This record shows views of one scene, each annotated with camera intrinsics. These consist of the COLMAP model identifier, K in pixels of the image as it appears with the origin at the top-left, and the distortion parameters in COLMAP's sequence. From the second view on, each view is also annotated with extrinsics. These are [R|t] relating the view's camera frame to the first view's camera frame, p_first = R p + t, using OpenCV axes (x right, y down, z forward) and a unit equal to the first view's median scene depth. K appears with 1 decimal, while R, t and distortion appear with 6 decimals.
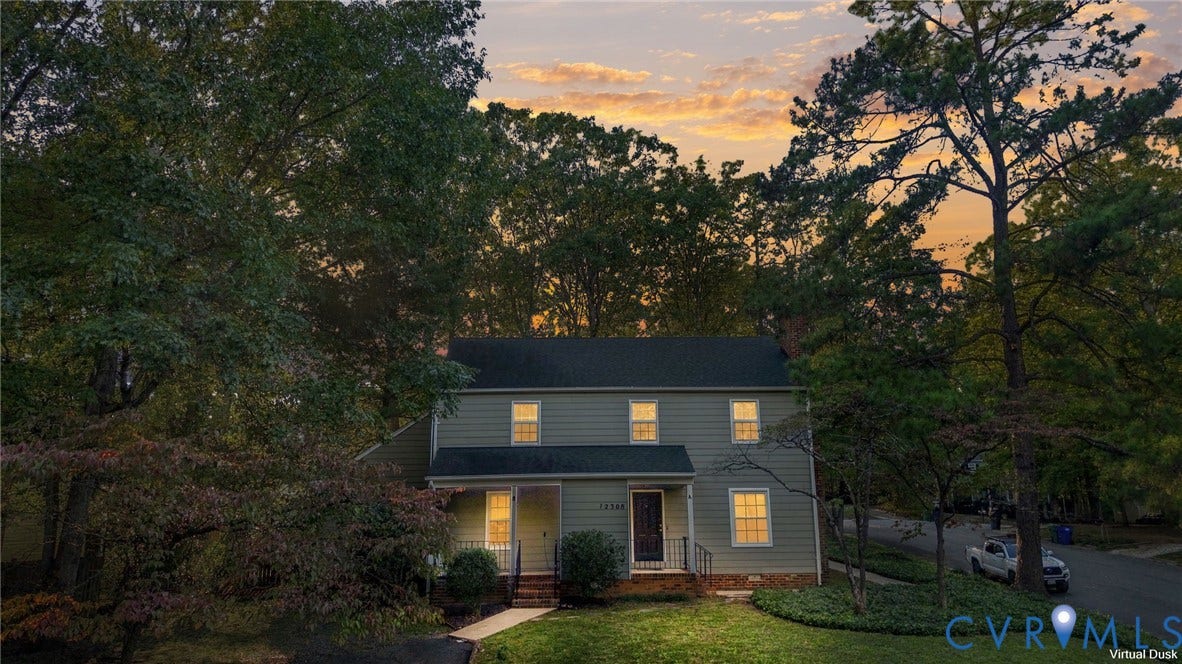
lens RADIAL K [[798.2, 0, 591.0], [0, 798.2, 332.0], [0, 0, 1]] dist [0.072911, -0.001617]
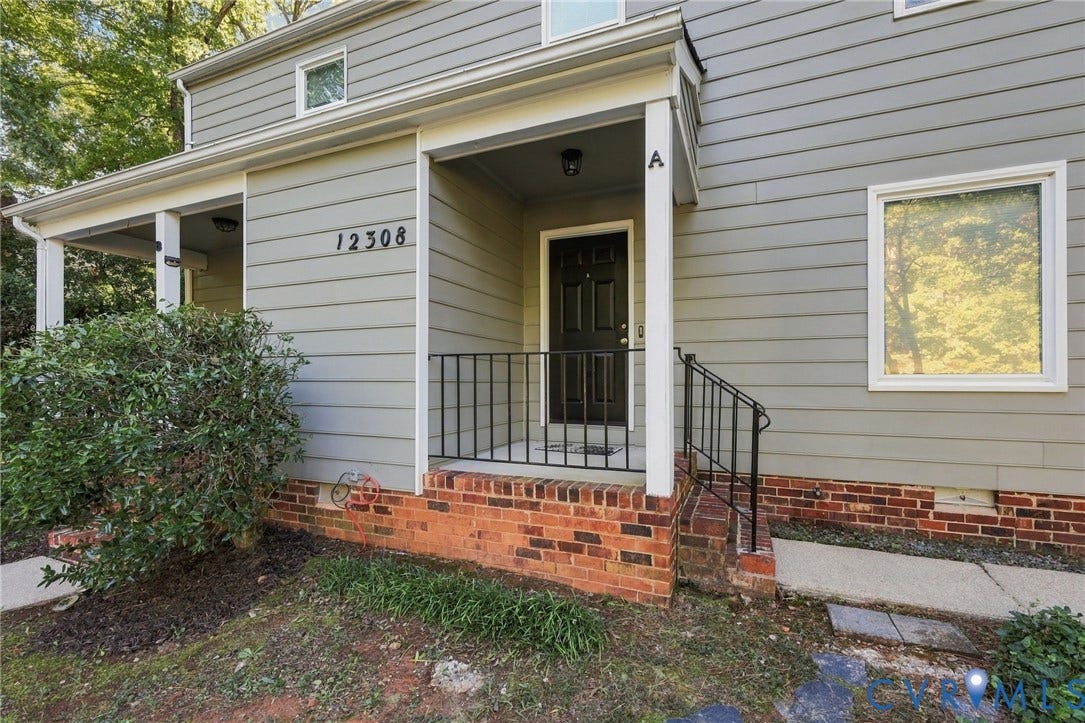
lens RADIAL K [[470.8, 0, 546.8], [0, 470.8, 379.6], [0, 0, 1]] dist [0.002010, 0.000097]
pose [[0.914479, 0.007137, -0.404570, 0.140854], [0.079975, 0.976933, 0.198006, 0.225244], [0.396650, -0.213428, 0.892814, 0.821574]]
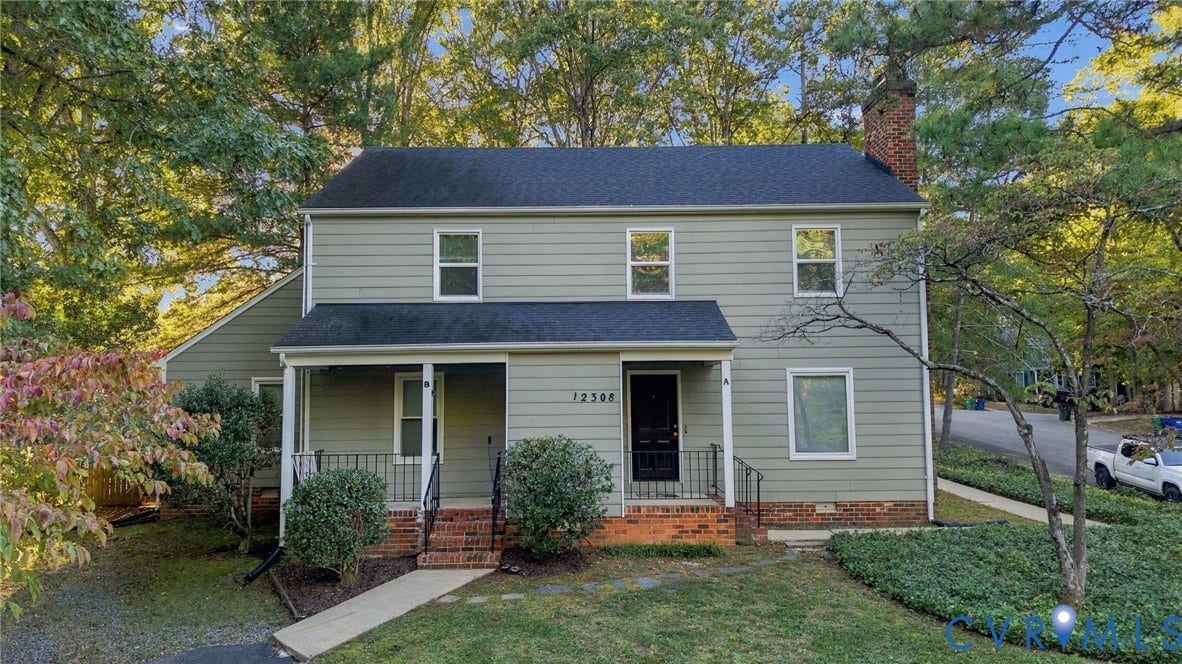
lens RADIAL K [[798.2, 0, 591.0], [0, 798.2, 332.0], [0, 0, 1]] dist [0.072911, -0.001617]
pose [[0.999877, -0.001261, -0.015602, 0.031609], [0.003342, 0.990958, 0.134128, 0.086639], [0.015291, -0.134164, 0.990841, 0.401550]]
